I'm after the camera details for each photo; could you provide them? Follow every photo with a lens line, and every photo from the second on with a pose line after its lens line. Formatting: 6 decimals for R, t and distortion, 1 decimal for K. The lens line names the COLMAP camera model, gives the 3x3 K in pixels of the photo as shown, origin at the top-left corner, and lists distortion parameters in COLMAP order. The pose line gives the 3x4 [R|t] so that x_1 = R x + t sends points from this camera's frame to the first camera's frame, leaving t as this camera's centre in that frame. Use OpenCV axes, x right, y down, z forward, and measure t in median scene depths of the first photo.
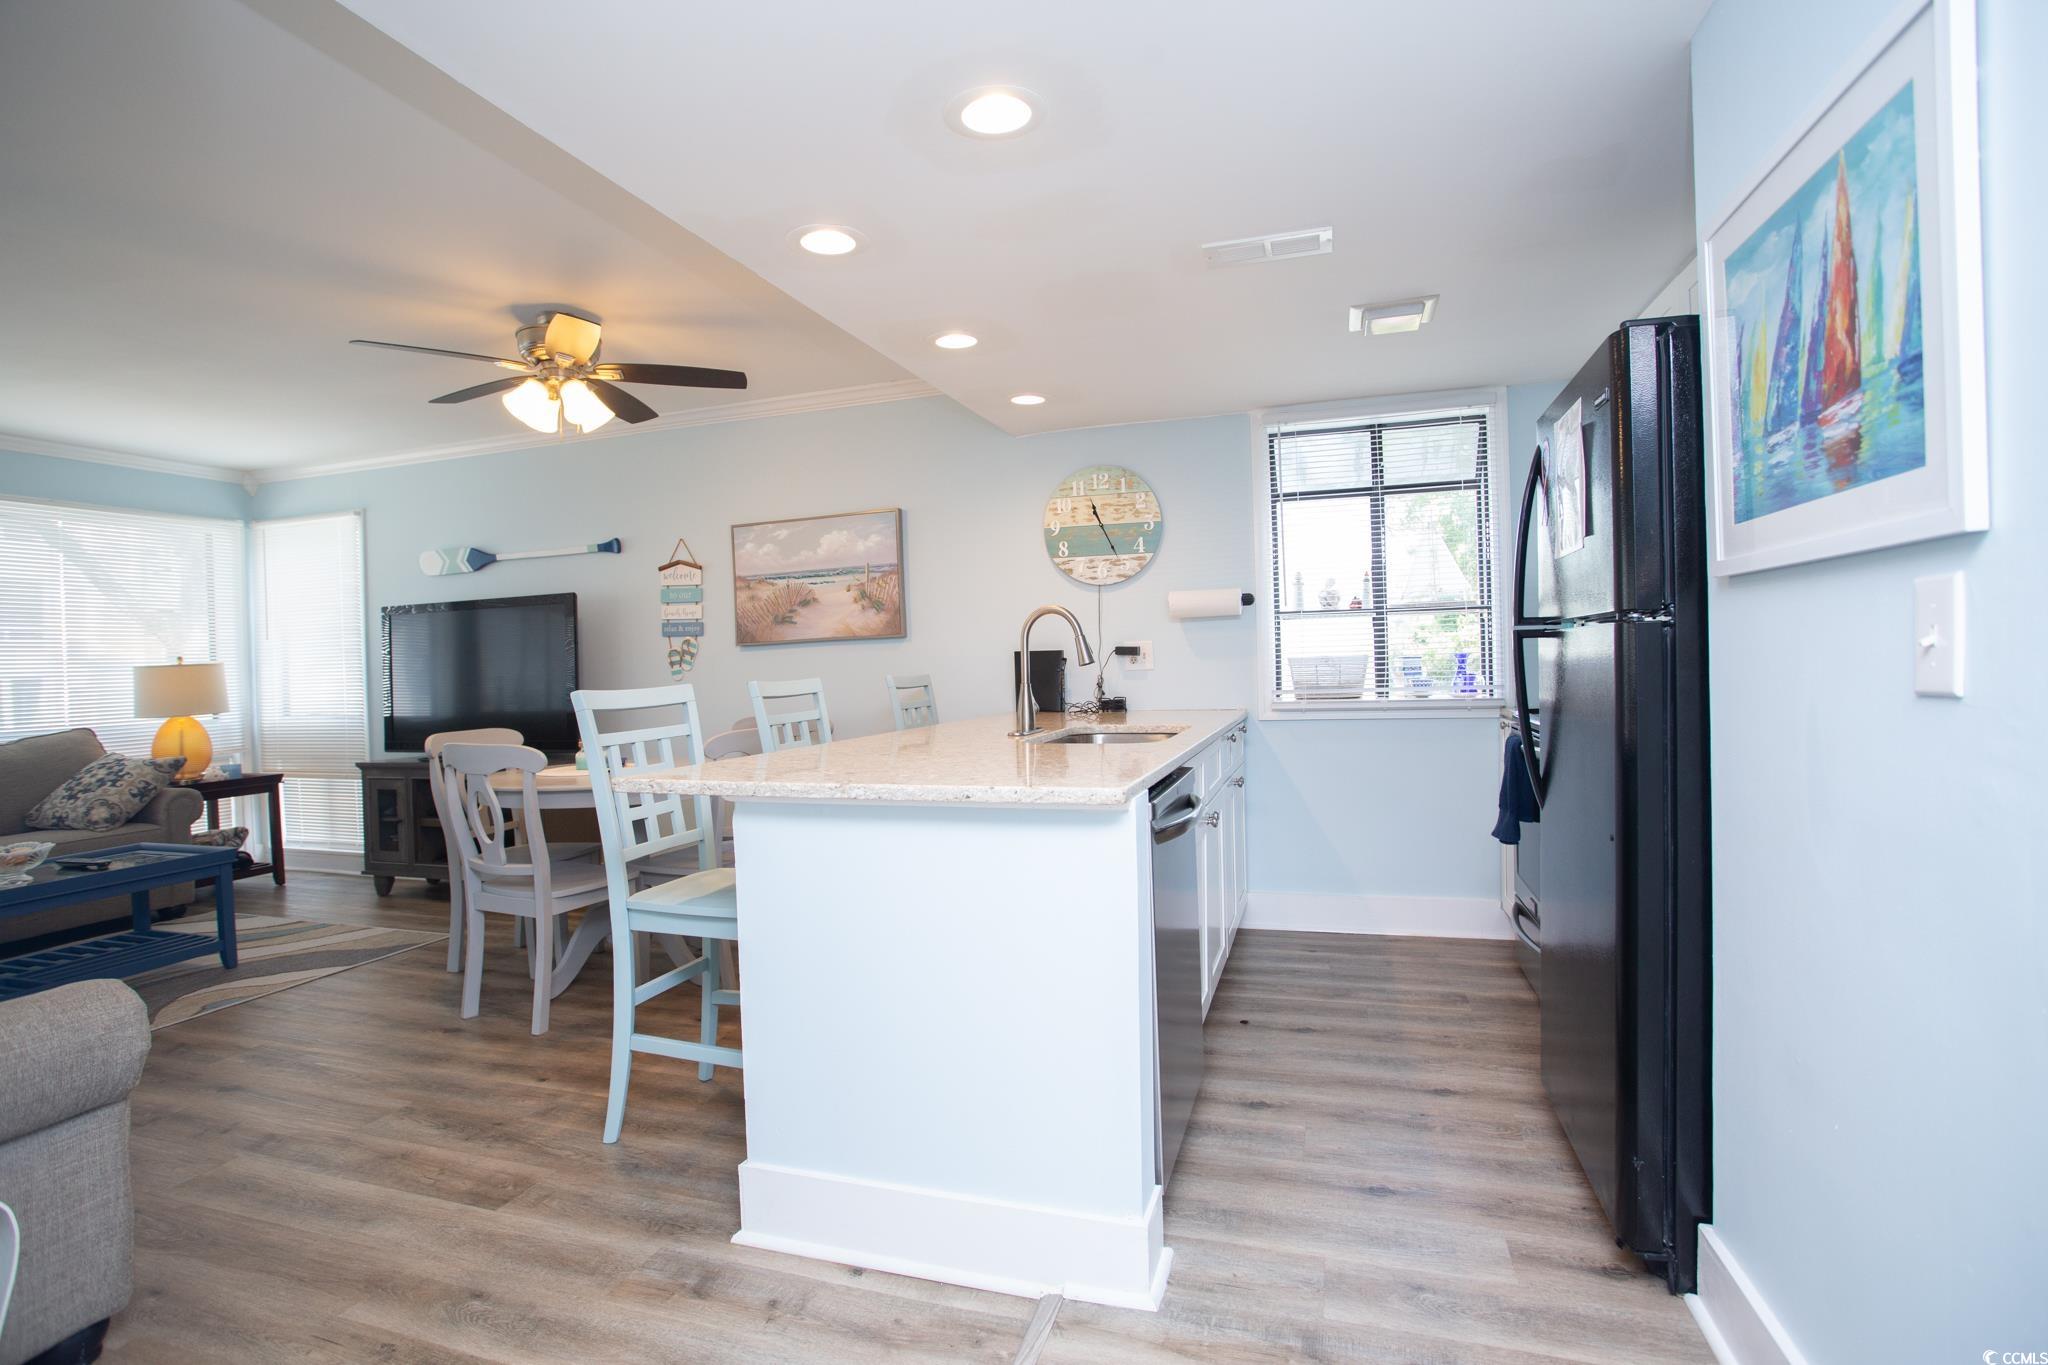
lens RADIAL K [[1022.9, 0, 978.6], [0, 1022.9, 640.7], [0, 0, 1]] dist [-0.061794, 0.024931]
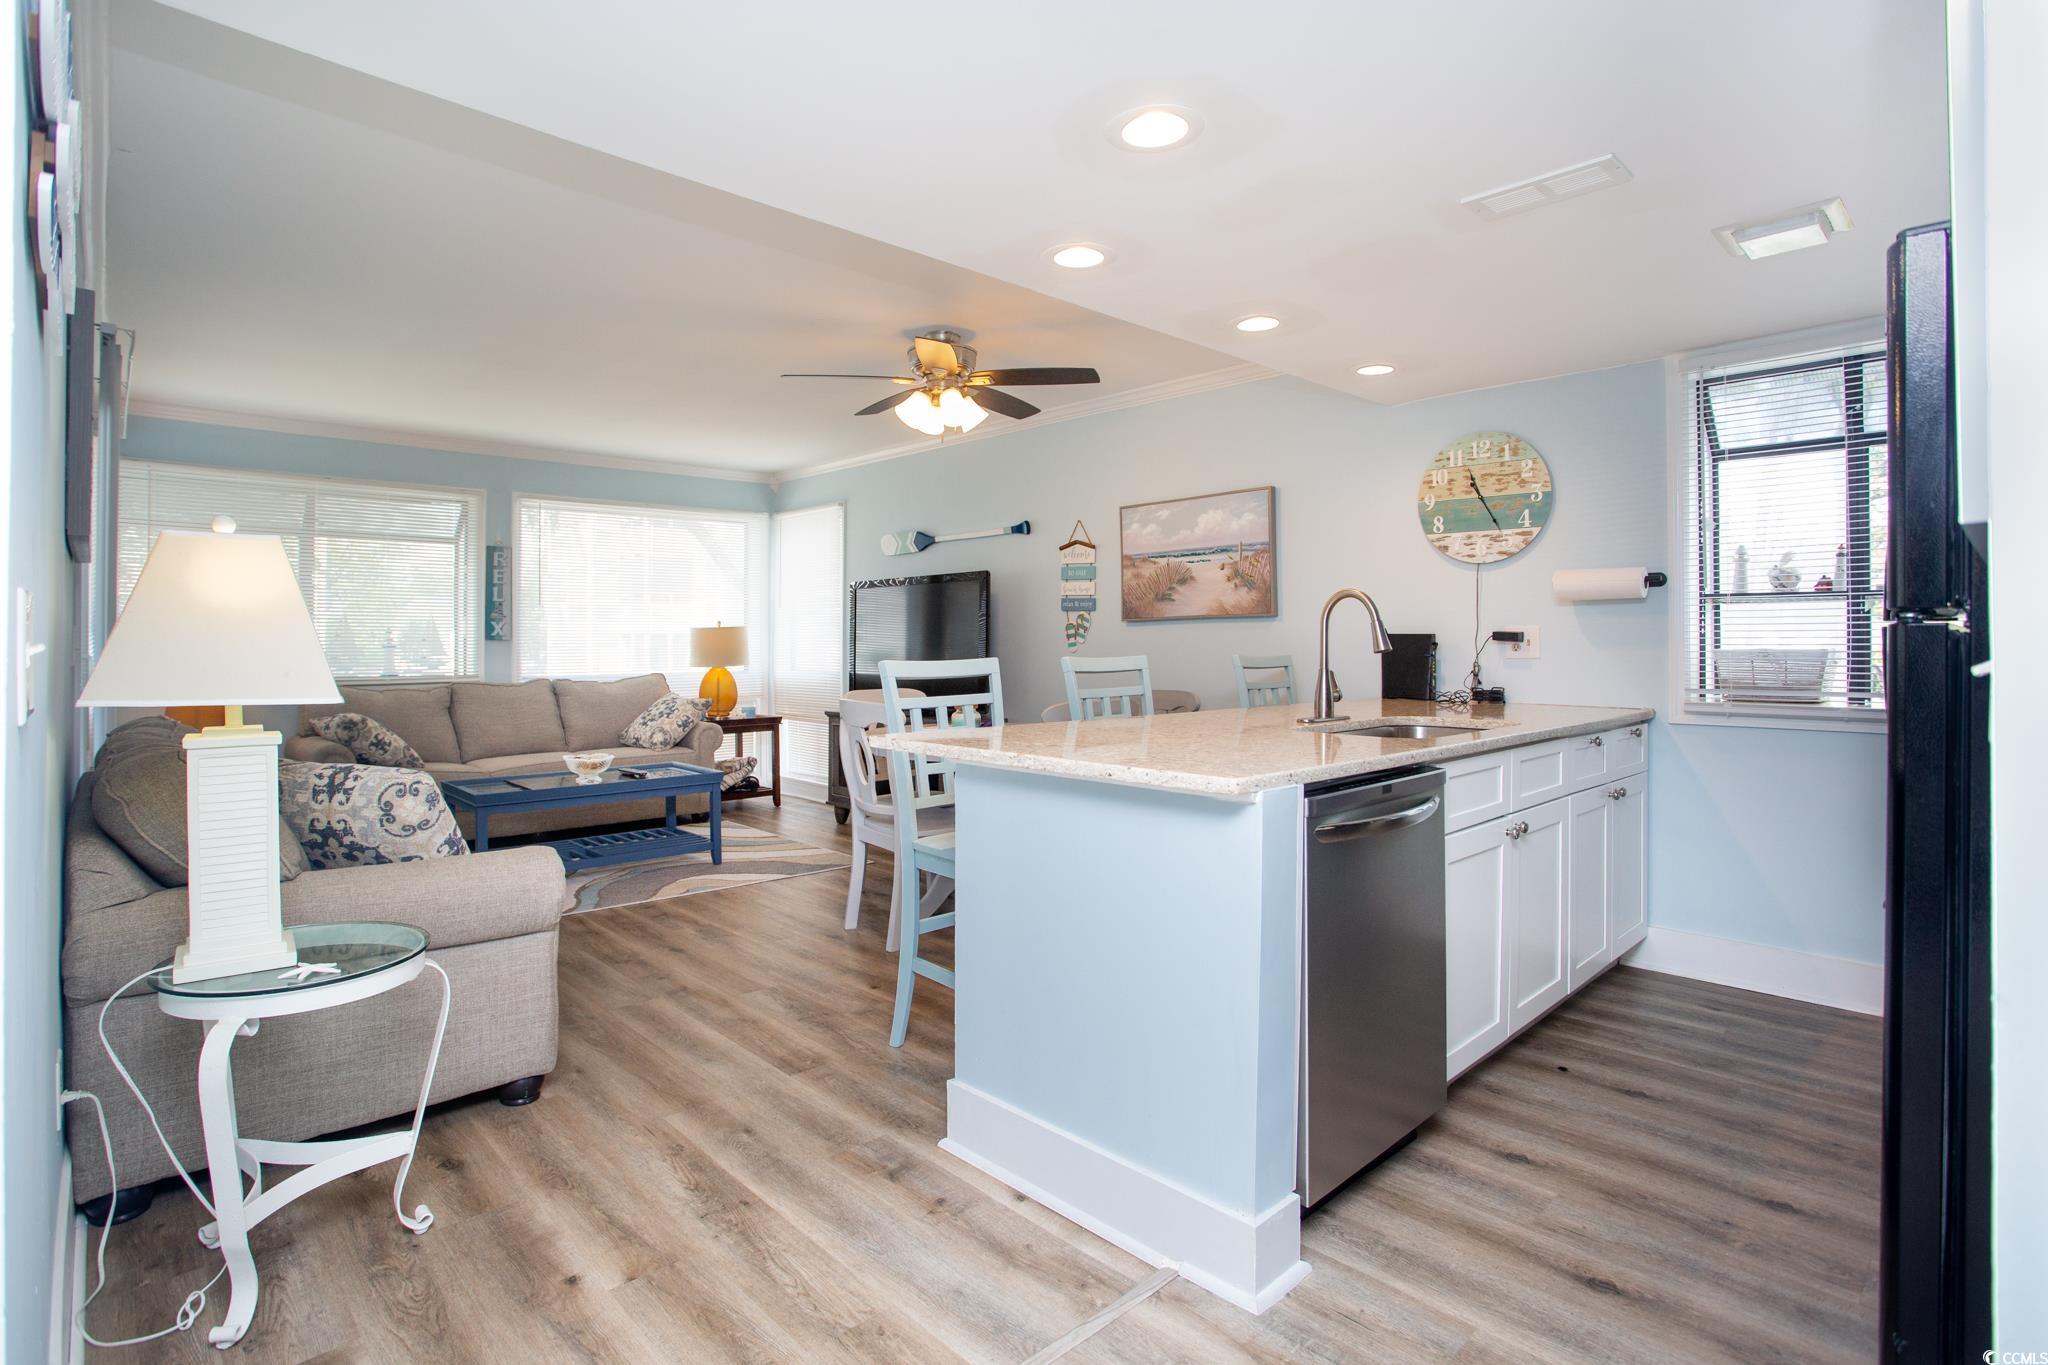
lens RADIAL K [[1022.9, 0, 960.9], [0, 1022.9, 591.9], [0, 0, 1]] dist [-0.061794, 0.024931]
pose [[0.873311, 0.006321, -0.487121, 0.170824], [-0.015477, 0.999771, -0.014774, -0.009374], [0.486916, 0.020442, 0.873209, -0.005230]]
